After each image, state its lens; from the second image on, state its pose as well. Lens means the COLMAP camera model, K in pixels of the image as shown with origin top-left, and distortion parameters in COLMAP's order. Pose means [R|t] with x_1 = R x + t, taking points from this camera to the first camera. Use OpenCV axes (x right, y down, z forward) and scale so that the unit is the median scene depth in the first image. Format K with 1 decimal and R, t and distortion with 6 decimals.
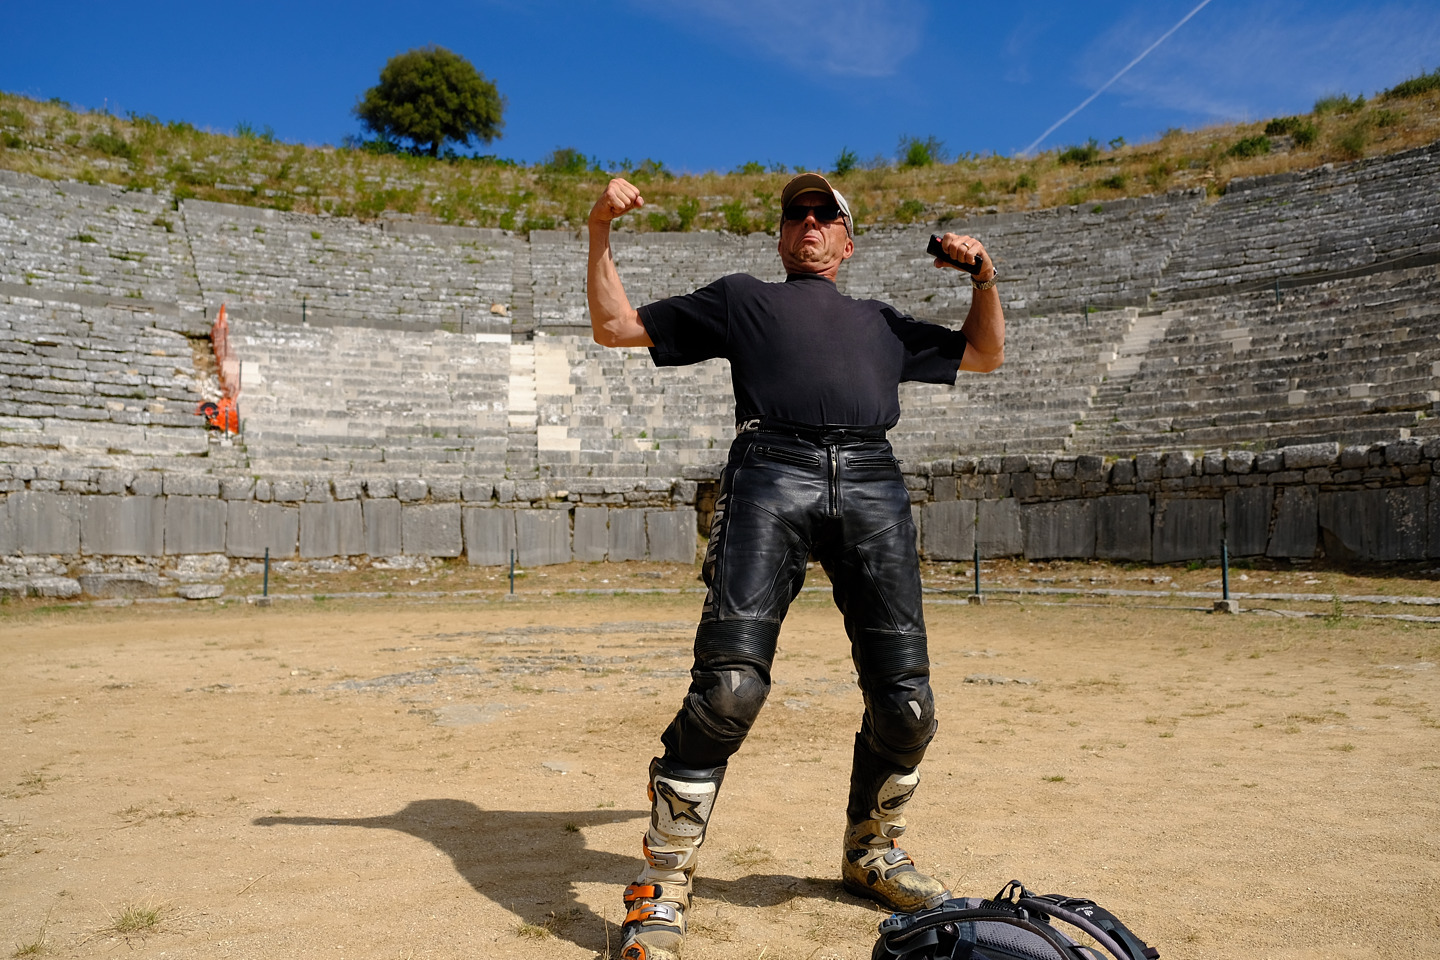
lens RADIAL K [[1126.8, 0, 721.0], [0, 1126.8, 483.8], [0, 0, 1]] dist [-0.013953, 0.009912]
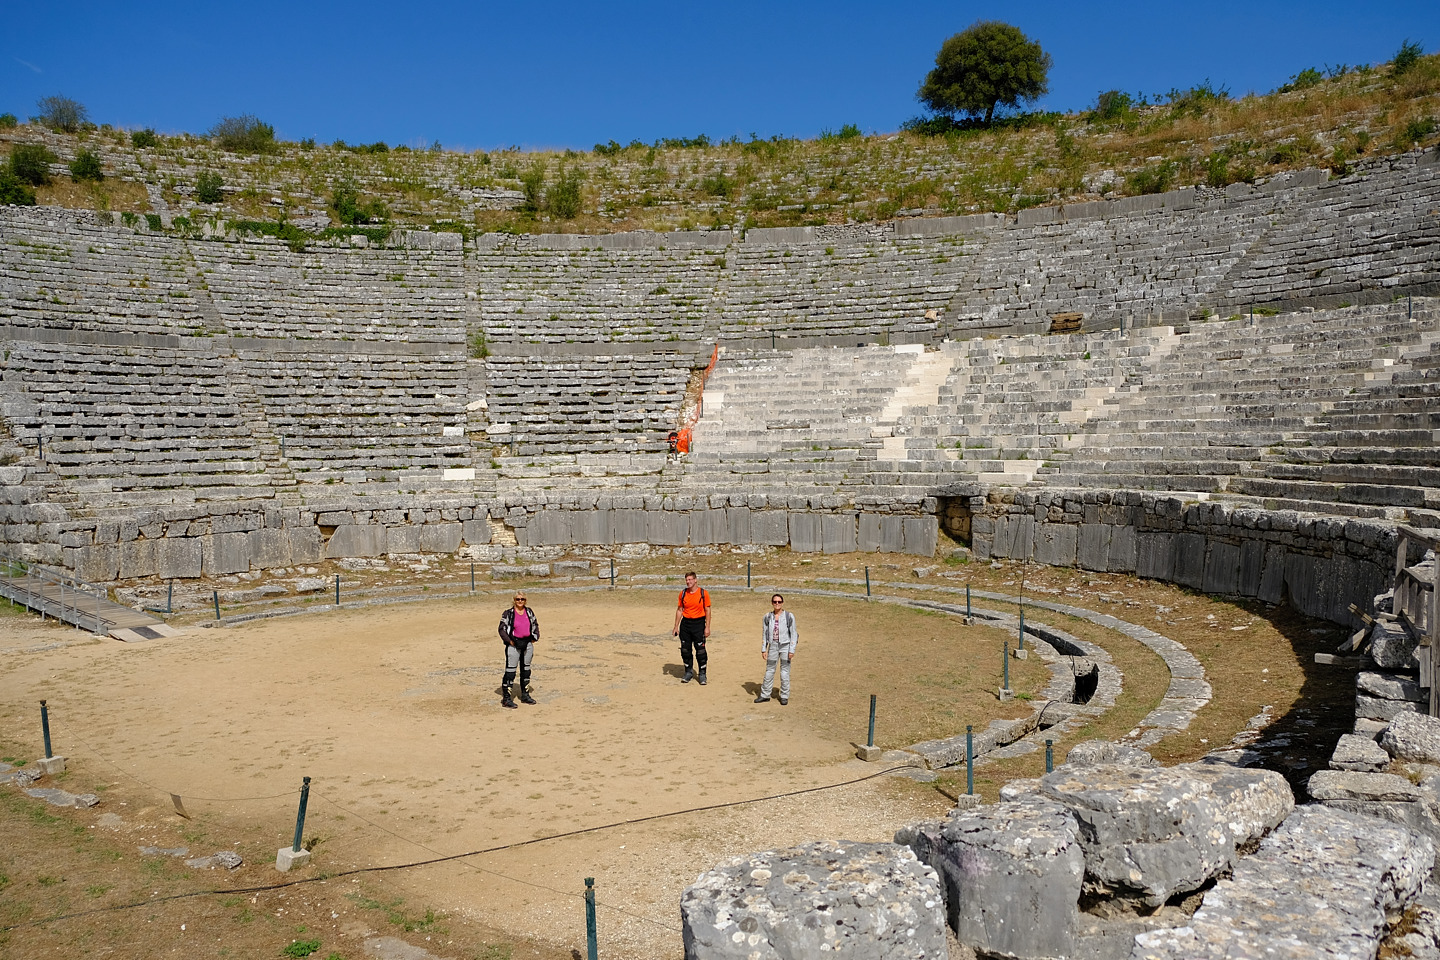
lens RADIAL K [[1126.8, 0, 720.2], [0, 1126.8, 478.2], [0, 0, 1]] dist [-0.013953, 0.009912]
pose [[0.810023, 0.012108, -0.586273, 0.555283], [0.048900, 0.994910, 0.088110, -0.155368], [0.584356, -0.100040, 0.805307, -0.247747]]
